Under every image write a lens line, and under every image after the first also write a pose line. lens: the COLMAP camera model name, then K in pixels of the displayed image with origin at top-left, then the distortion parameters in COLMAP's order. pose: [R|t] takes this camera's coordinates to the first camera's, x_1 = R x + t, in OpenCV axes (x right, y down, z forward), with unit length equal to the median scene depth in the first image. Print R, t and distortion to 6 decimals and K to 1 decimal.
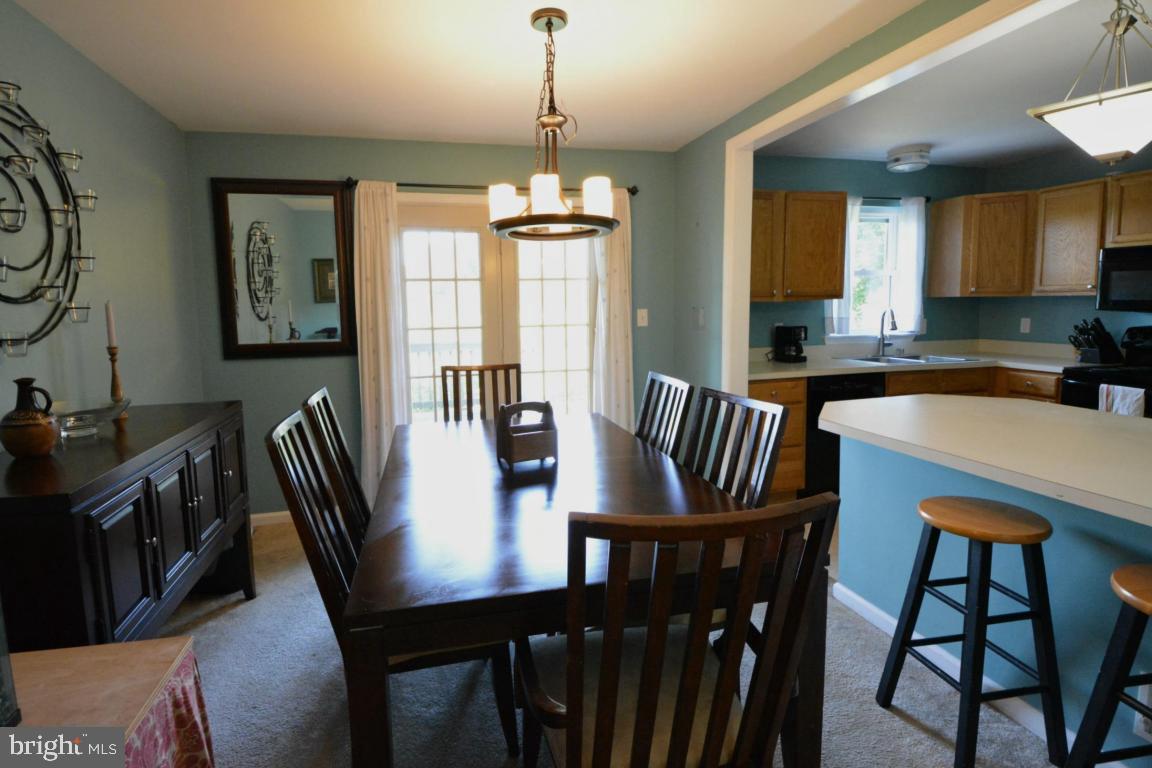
lens RADIAL K [[555.2, 0, 570.1], [0, 555.2, 355.8], [0, 0, 1]] dist [0.036425, -0.027558]
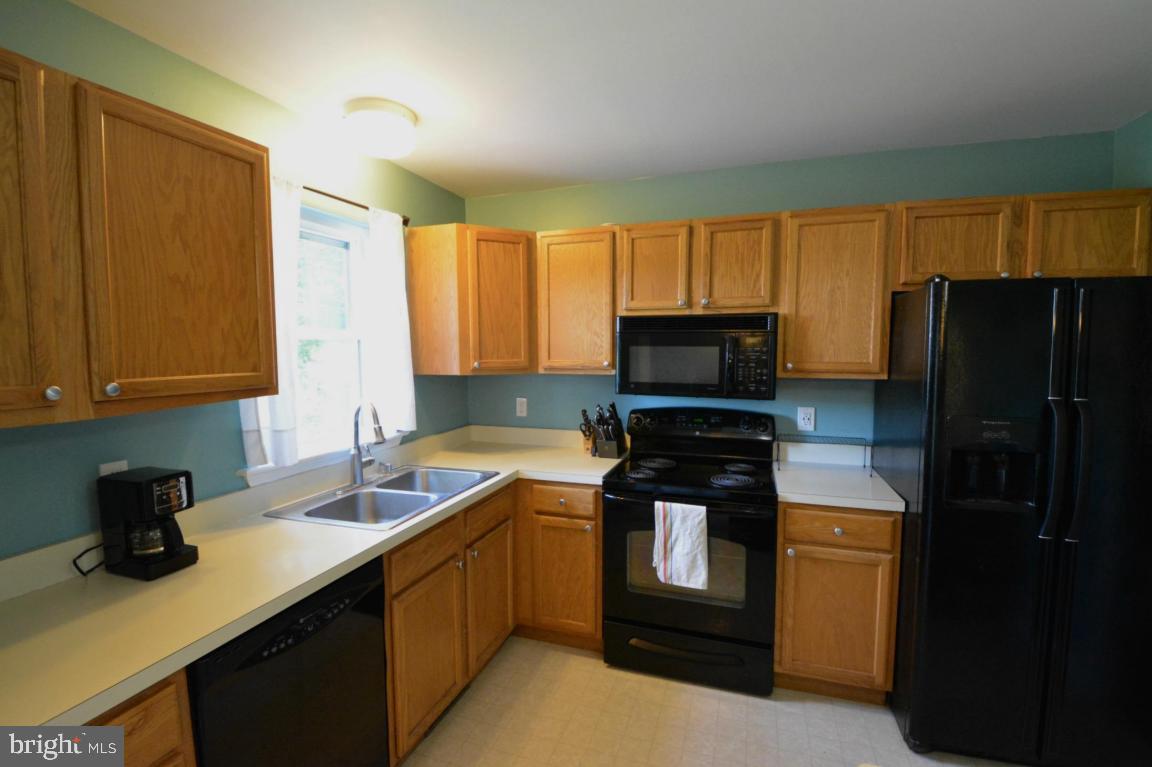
lens RADIAL K [[519.2, 0, 576.0], [0, 519.2, 383.5], [0, 0, 1]] dist [0.001445, -0.011589]
pose [[0.565876, -0.047803, 0.823103, 0.296190], [0.074380, 0.997207, 0.006780, -0.099612], [-0.821128, 0.057386, 0.567851, 0.600416]]
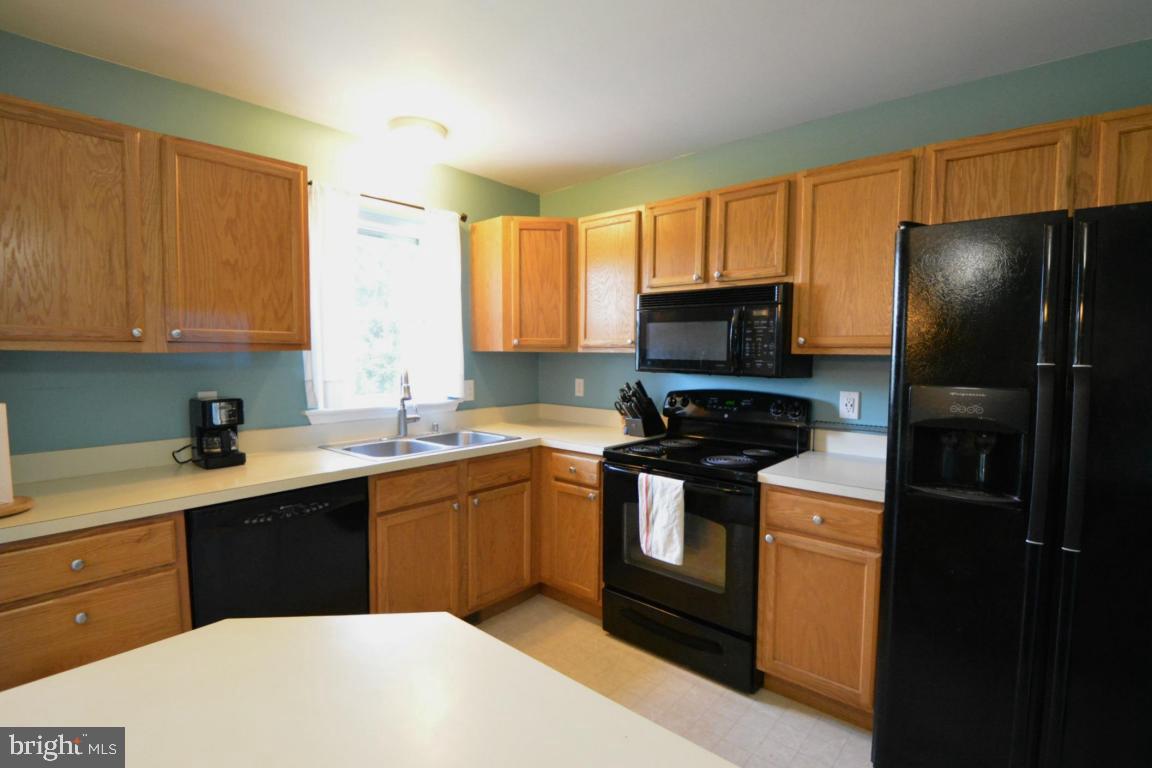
lens RADIAL K [[540.0, 0, 576.0], [0, 540.0, 384.0], [0, 0, 1]] dist [0.013490, -0.020840]
pose [[0.833533, -0.013170, 0.552313, 0.422267], [0.034374, 0.999015, -0.028054, -0.042730], [-0.551400, 0.042369, 0.833165, 0.391606]]
